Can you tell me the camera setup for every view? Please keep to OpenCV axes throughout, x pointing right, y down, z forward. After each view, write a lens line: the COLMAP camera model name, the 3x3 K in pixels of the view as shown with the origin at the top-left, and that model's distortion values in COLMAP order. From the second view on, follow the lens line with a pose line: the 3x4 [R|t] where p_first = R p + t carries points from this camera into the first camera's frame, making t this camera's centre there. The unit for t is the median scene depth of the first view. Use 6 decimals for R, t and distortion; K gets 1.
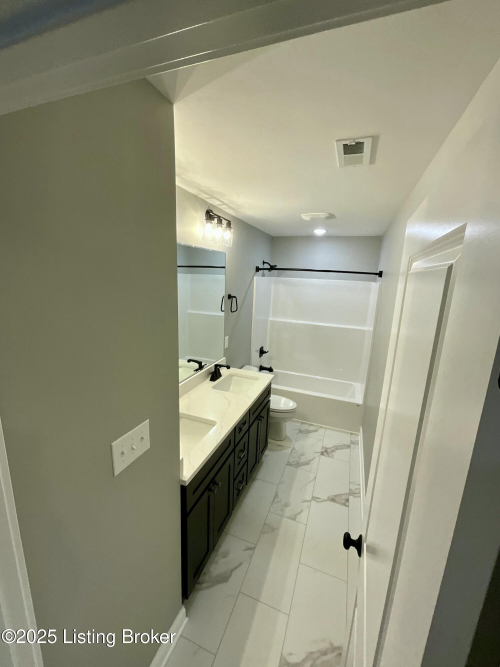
lens RADIAL K [[269.9, 0, 250.0], [0, 269.9, 333.5], [0, 0, 1]] dist [-0.000030, -0.000468]
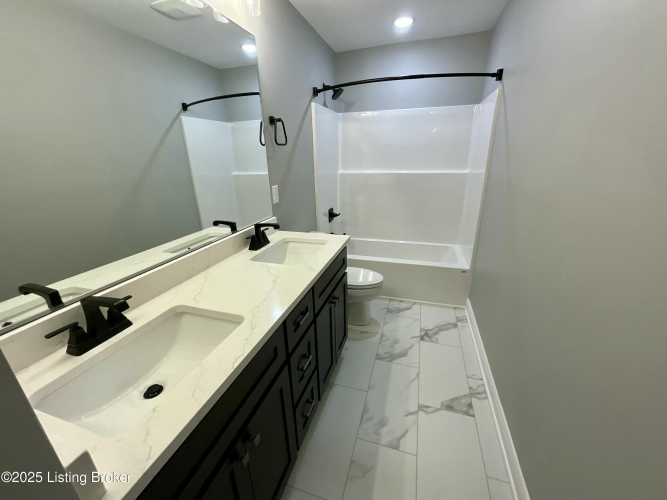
lens RADIAL K [[271.0, 0, 332.0], [0, 271.0, 249.8], [0, 0, 1]] dist [-0.000715, 0.000508]
pose [[0.996237, -0.083147, 0.024472, 0.025307], [0.079299, 0.988356, 0.129864, 0.095032], [-0.034985, -0.127434, 0.991230, 0.320837]]
